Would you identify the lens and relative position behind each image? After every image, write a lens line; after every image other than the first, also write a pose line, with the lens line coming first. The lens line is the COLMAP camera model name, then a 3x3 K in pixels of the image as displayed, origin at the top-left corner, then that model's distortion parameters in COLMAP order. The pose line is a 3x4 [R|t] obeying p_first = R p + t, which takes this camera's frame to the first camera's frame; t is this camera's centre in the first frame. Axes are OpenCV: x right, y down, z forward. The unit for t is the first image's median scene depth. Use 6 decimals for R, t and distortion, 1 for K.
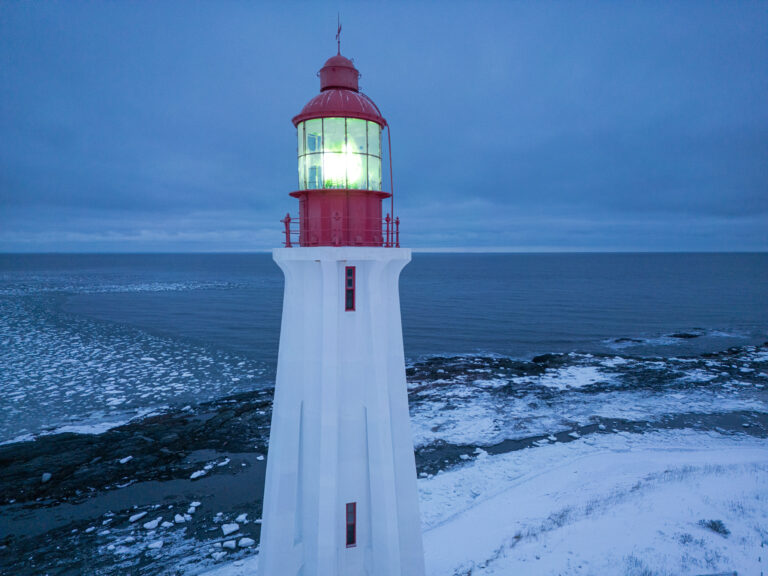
lens RADIAL K [[532.9, 0, 383.2], [0, 532.9, 288.4], [0, 0, 1]] dist [0.088028, -0.077291]
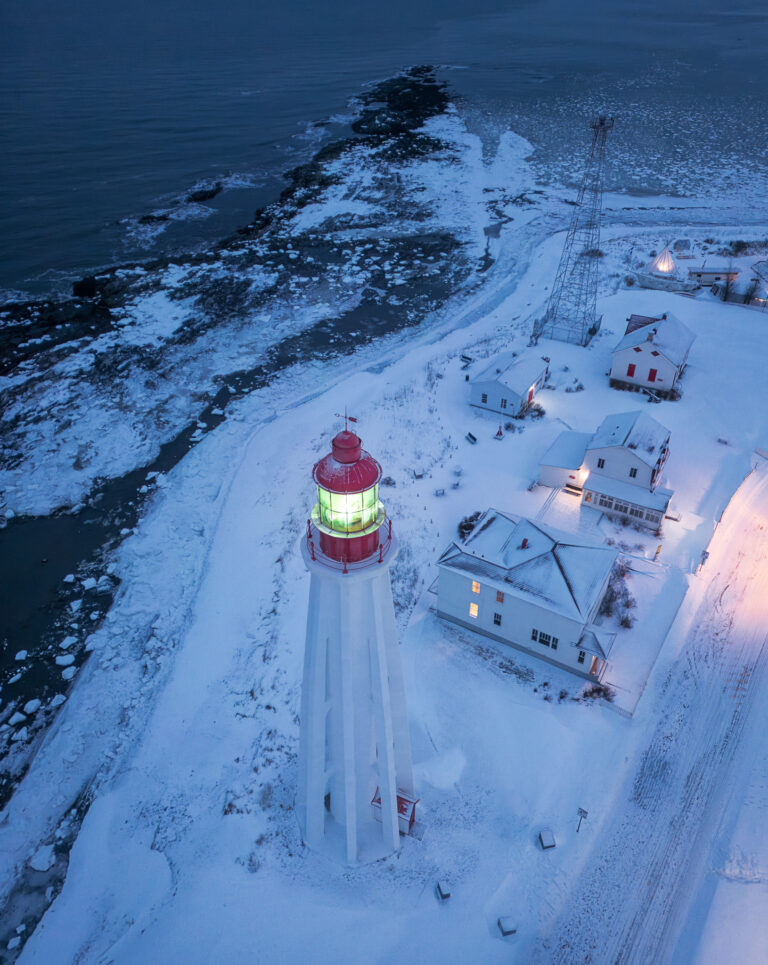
lens RADIAL K [[726.2, 0, 385.3], [0, 726.2, 456.0], [0, 0, 1]] dist [0.119940, -0.116041]
pose [[0.666584, -0.413781, 0.620041, -0.307214], [0.041872, 0.851261, 0.523068, -0.351471], [-0.744253, -0.322706, 0.584763, -0.031543]]
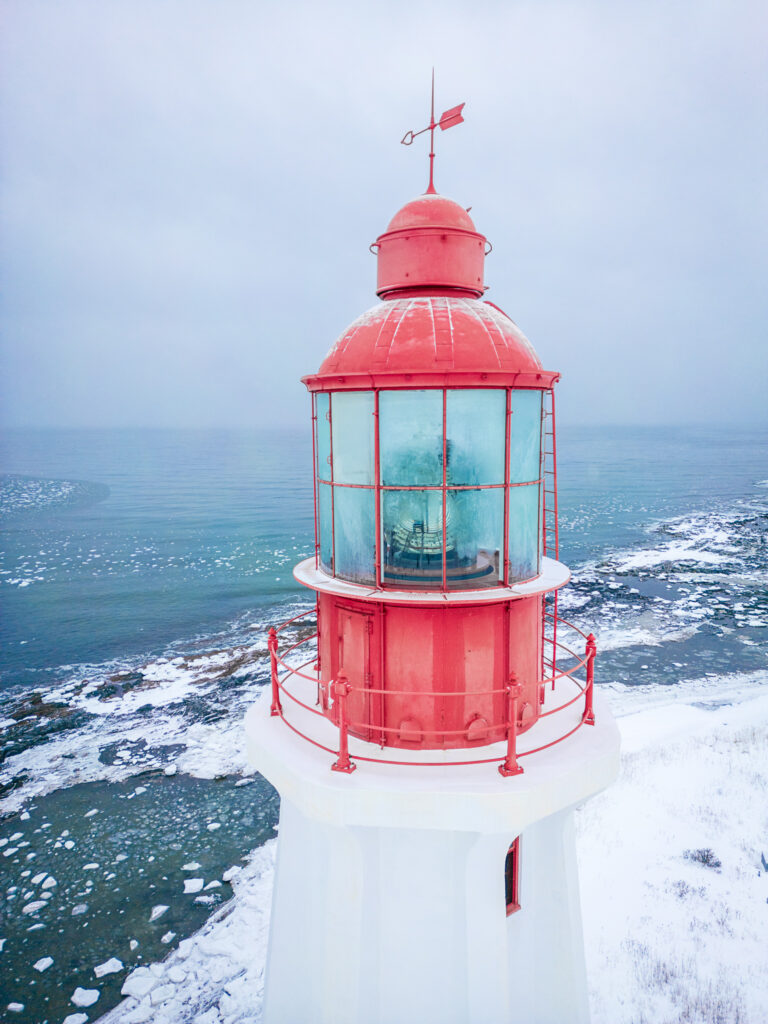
lens RADIAL K [[710.5, 0, 384.0], [0, 710.5, 512.0], [0, 0, 1]] dist [0.088028, -0.077291]
pose [[0.934949, -0.047249, 0.351621, -0.078536], [0.026023, 0.997556, 0.064850, -0.068503], [-0.353825, -0.051481, 0.933894, 0.150040]]
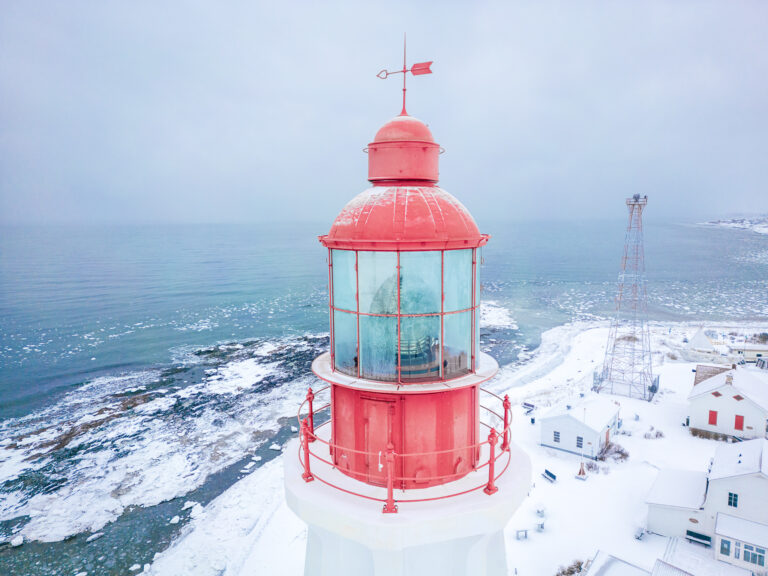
lens RADIAL K [[537.1, 0, 384.0], [0, 537.1, 288.0], [0, 0, 1]] dist [0.089443, -0.086714]
pose [[0.737356, -0.091527, 0.669275, -0.128189], [0.049577, 0.995439, 0.081512, -0.082757], [-0.673683, -0.026923, 0.738530, 0.165878]]
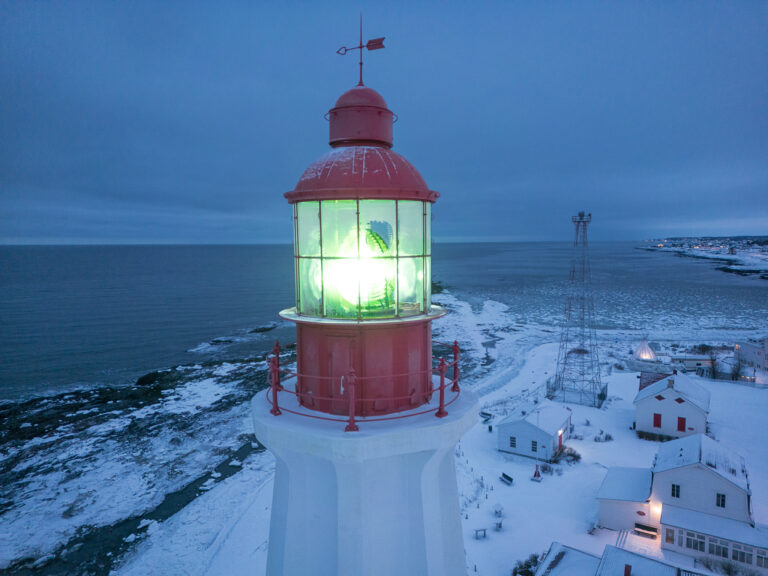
lens RADIAL K [[532.9, 0, 383.2], [0, 532.9, 288.4], [0, 0, 1]] dist [0.088028, -0.077291]
pose [[0.685835, -0.067603, 0.724610, -0.139850], [0.055698, 0.997632, 0.040357, -0.062076], [-0.725622, 0.012681, 0.687976, 0.155046]]
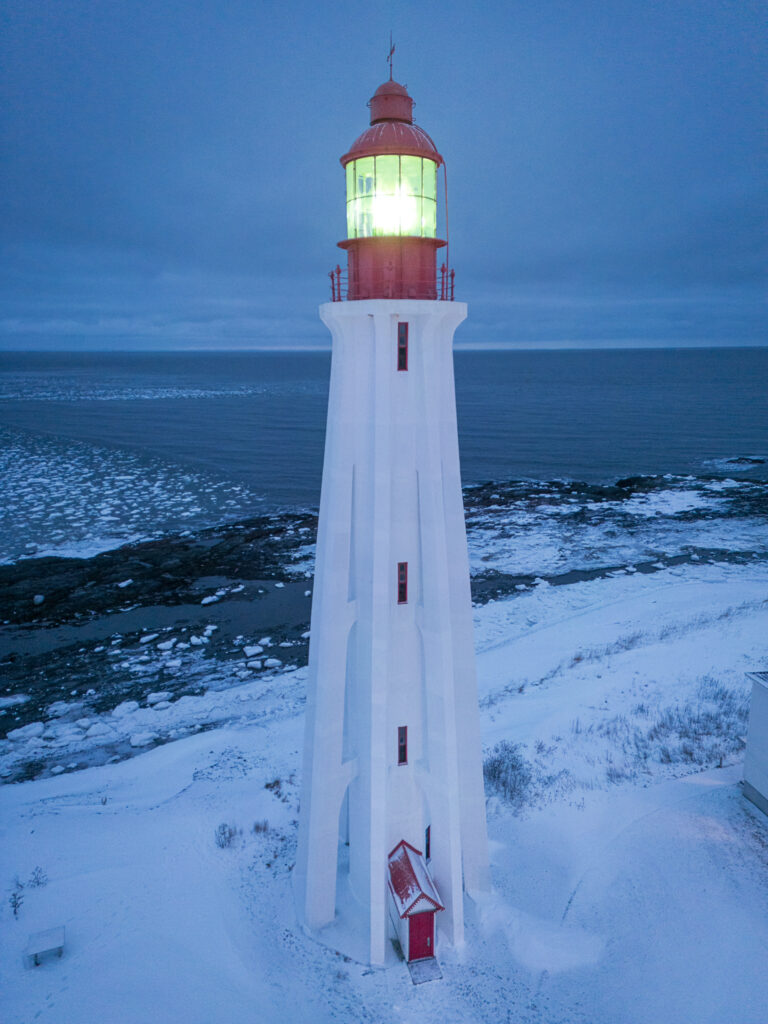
lens RADIAL K [[716.2, 0, 381.2], [0, 716.2, 514.8], [0, 0, 1]] dist [0.089443, -0.086714]
pose [[0.998645, 0.007110, -0.051551, -0.008278], [0.001005, 0.987803, 0.155706, 0.025799], [0.052029, -0.155547, 0.986457, -0.086993]]
